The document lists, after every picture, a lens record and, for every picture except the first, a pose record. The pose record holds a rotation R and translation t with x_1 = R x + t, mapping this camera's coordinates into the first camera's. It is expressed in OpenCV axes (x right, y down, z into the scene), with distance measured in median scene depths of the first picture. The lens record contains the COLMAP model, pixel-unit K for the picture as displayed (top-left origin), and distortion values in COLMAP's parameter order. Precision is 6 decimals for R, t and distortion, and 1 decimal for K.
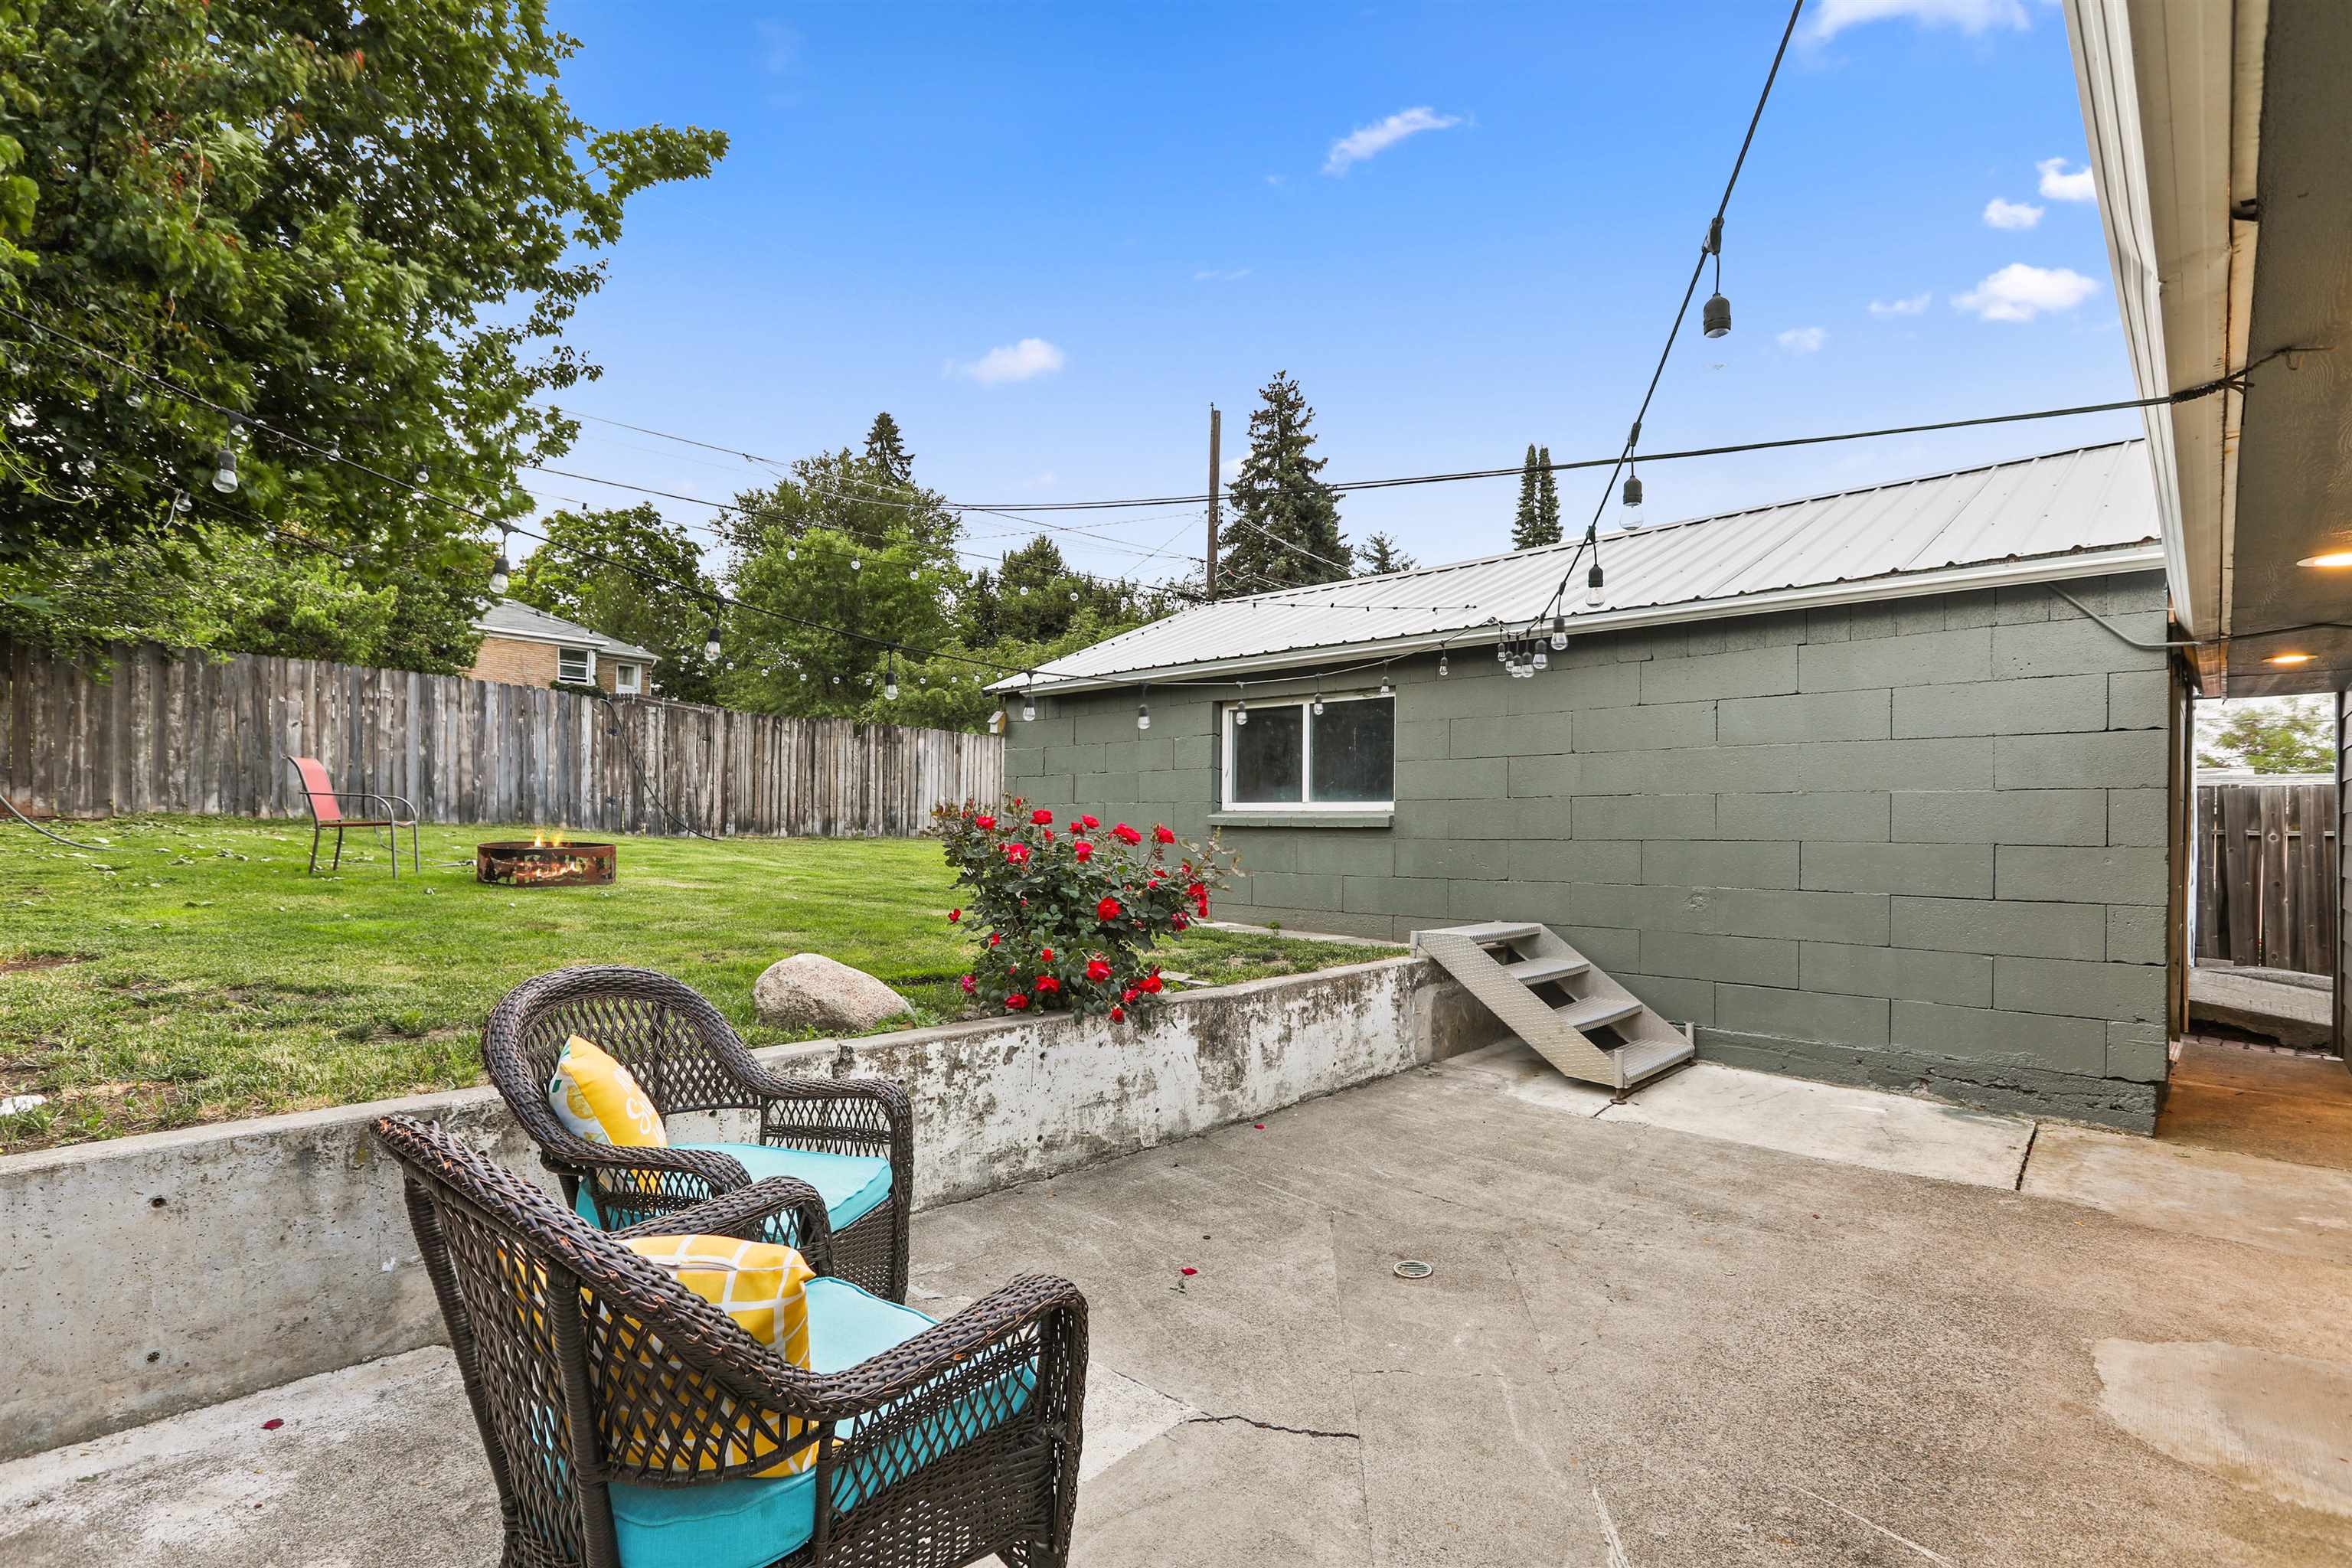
lens RADIAL K [[1132.7, 0, 1171.1], [0, 1132.7, 829.8], [0, 0, 1]] dist [-0.036884, 0.016952]
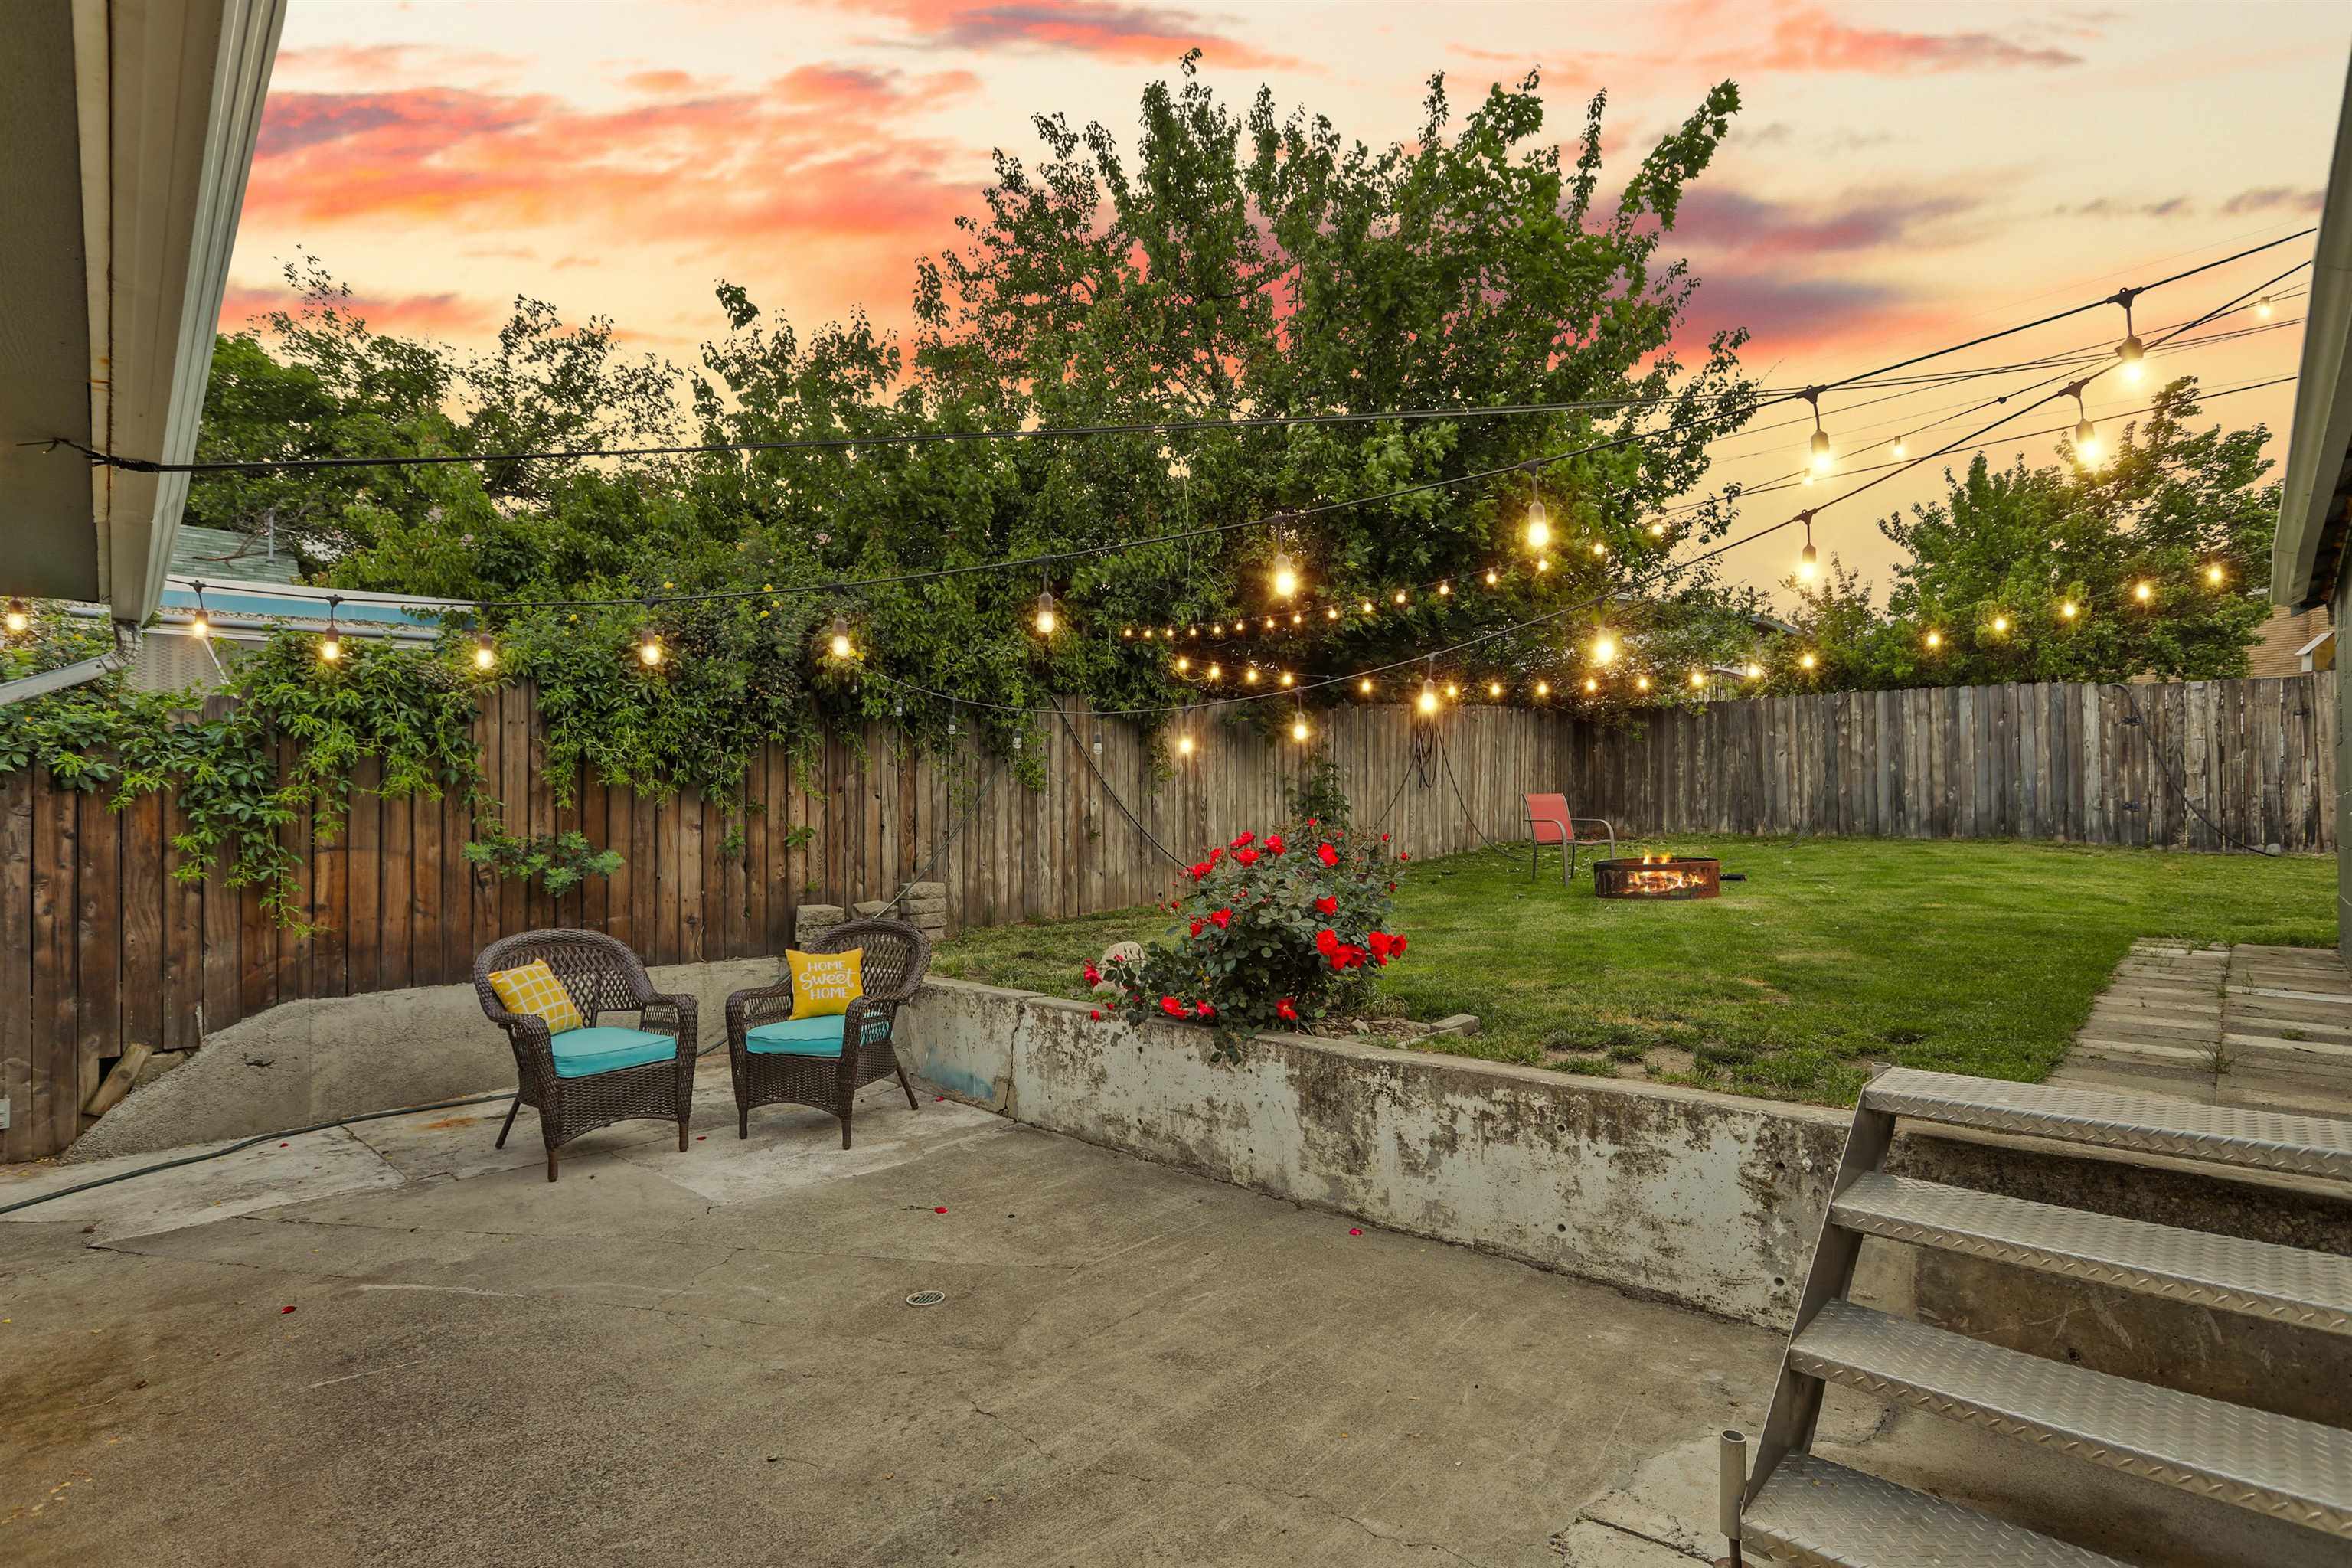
lens RADIAL K [[1132.7, 0, 1162.9], [0, 1132.7, 830.9], [0, 0, 1]] dist [-0.036884, 0.016952]
pose [[-0.049195, -0.016146, -0.998659, 0.346548], [0.006705, 0.999841, -0.016496, -0.000441], [0.998767, -0.007507, -0.049079, 0.364454]]
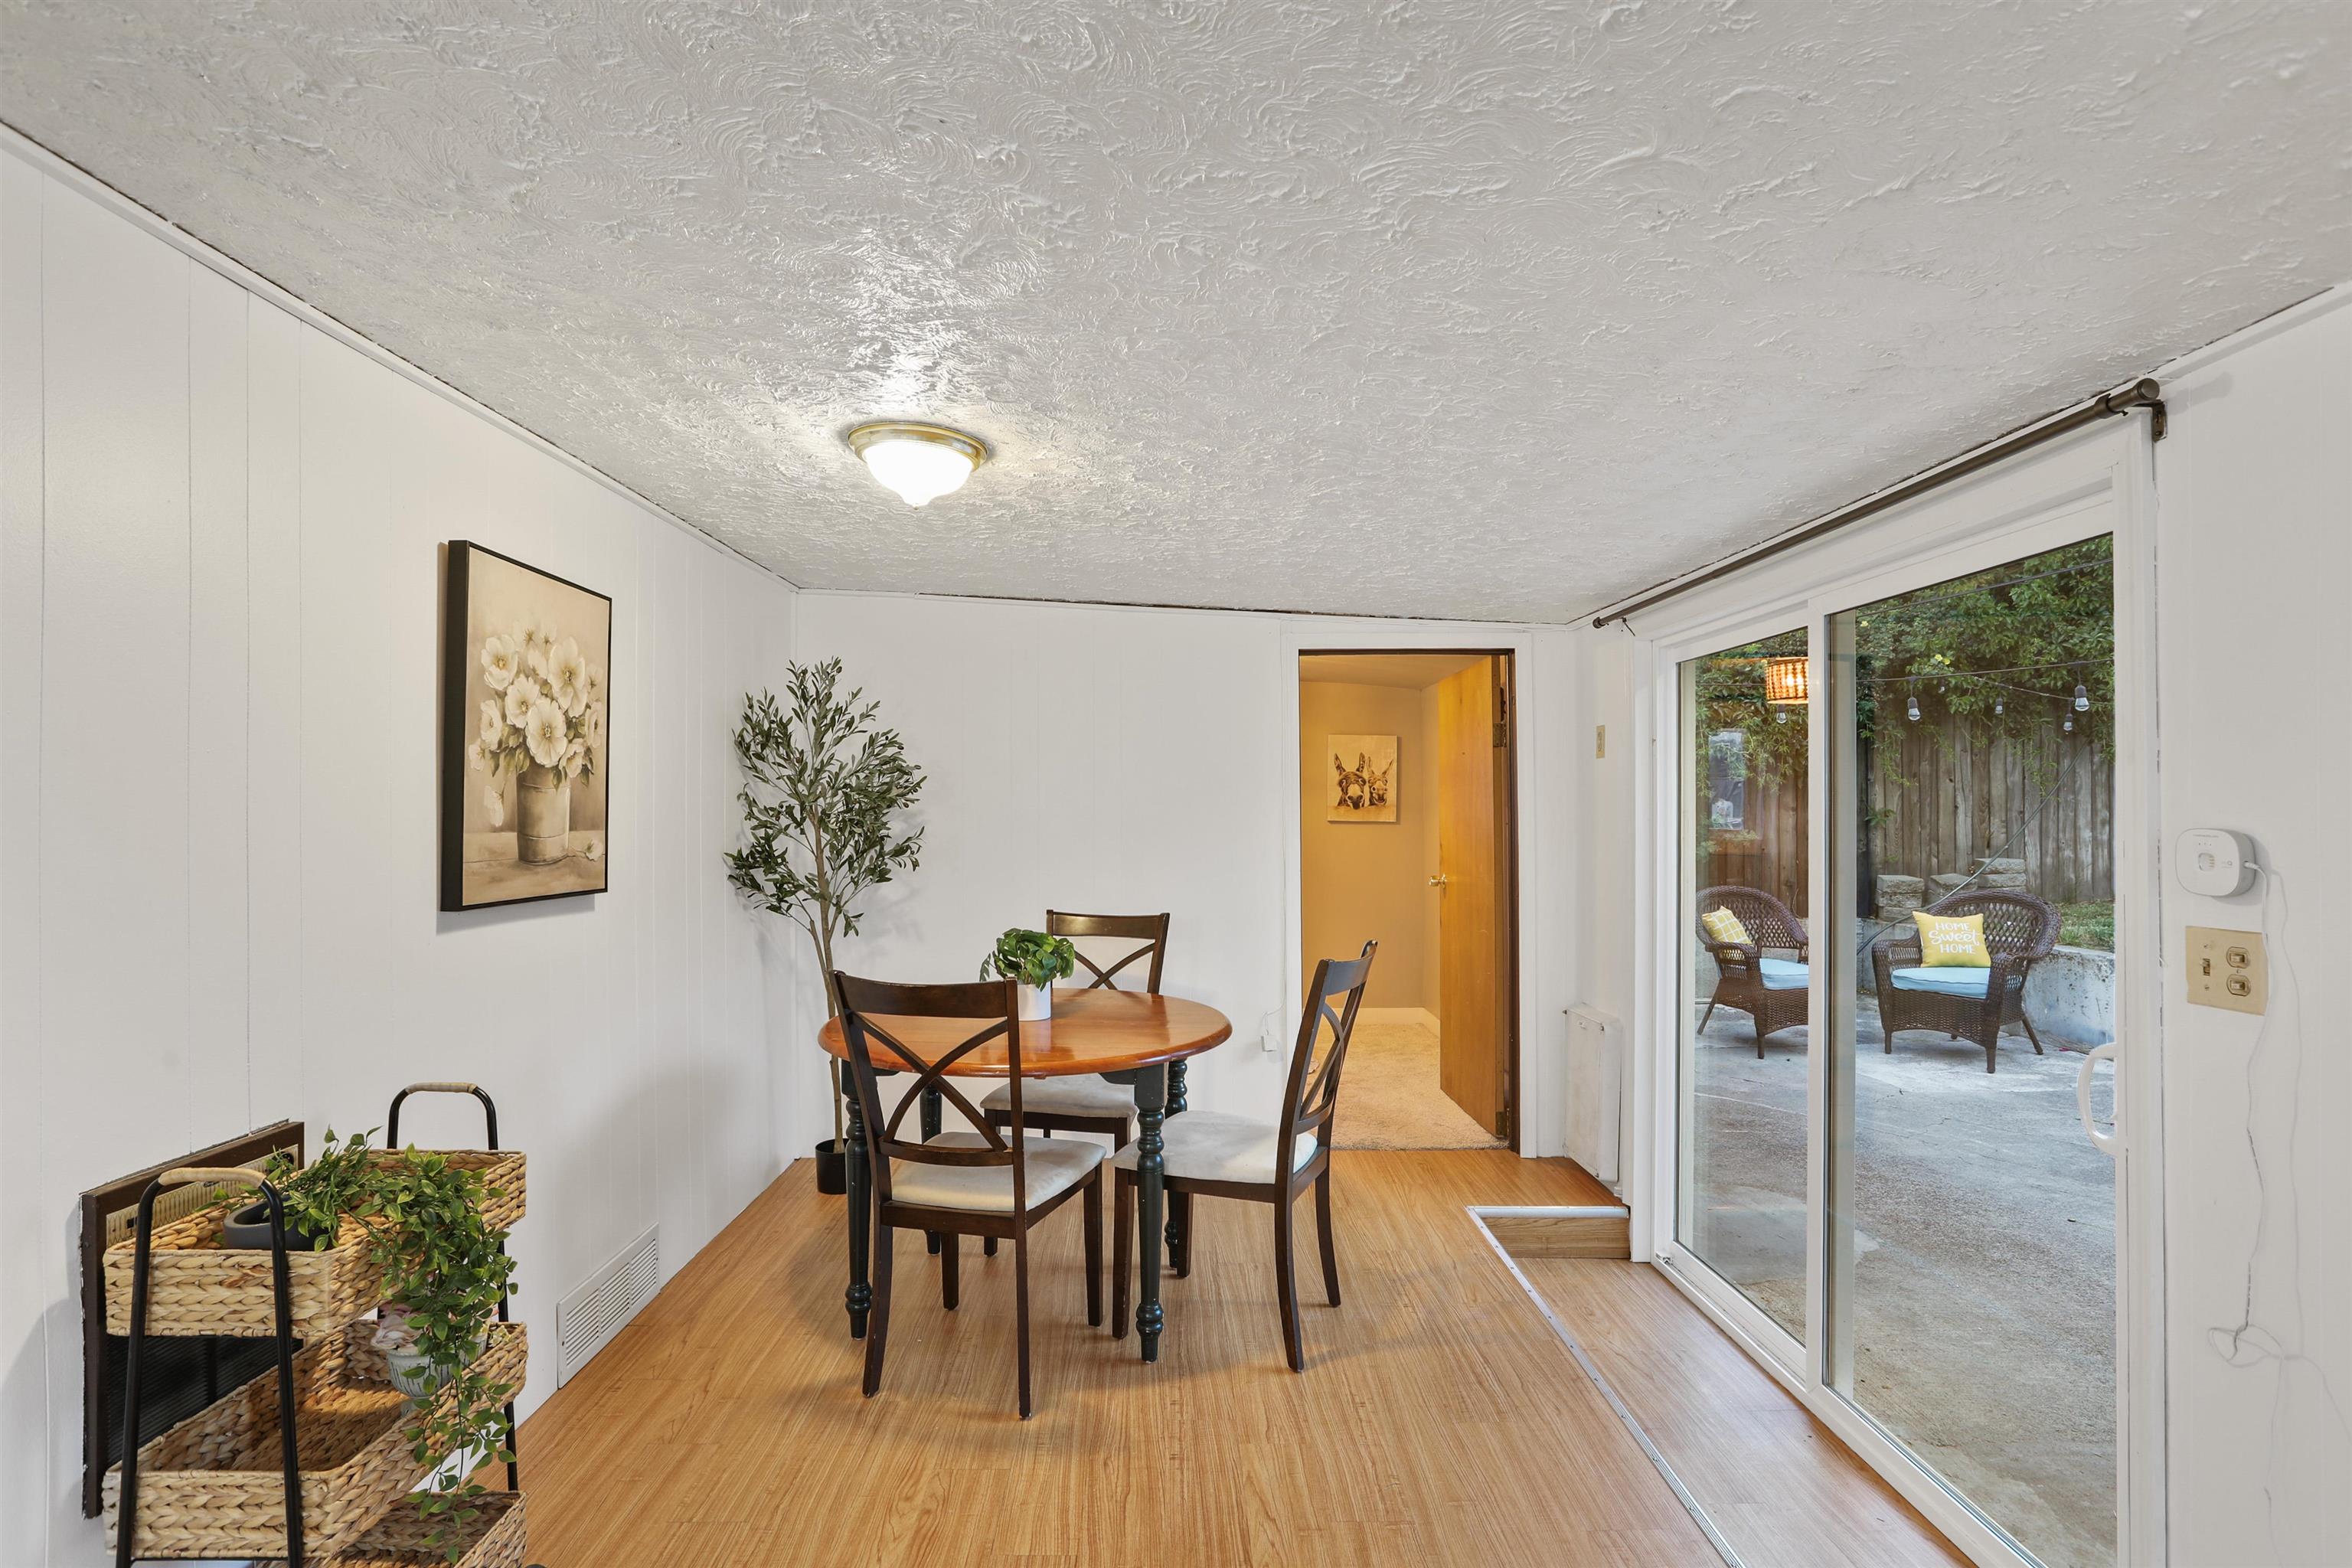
lens RADIAL K [[1106.7, 0, 1175.5], [0, 1106.7, 797.1], [0, 0, 1]] dist [-0.016911, 0.002725]
pose [[-0.726107, -0.011260, -0.687490, 0.548725], [-0.001943, 0.999896, -0.014325, -0.010046], [0.687579, -0.009065, -0.726053, 0.338206]]
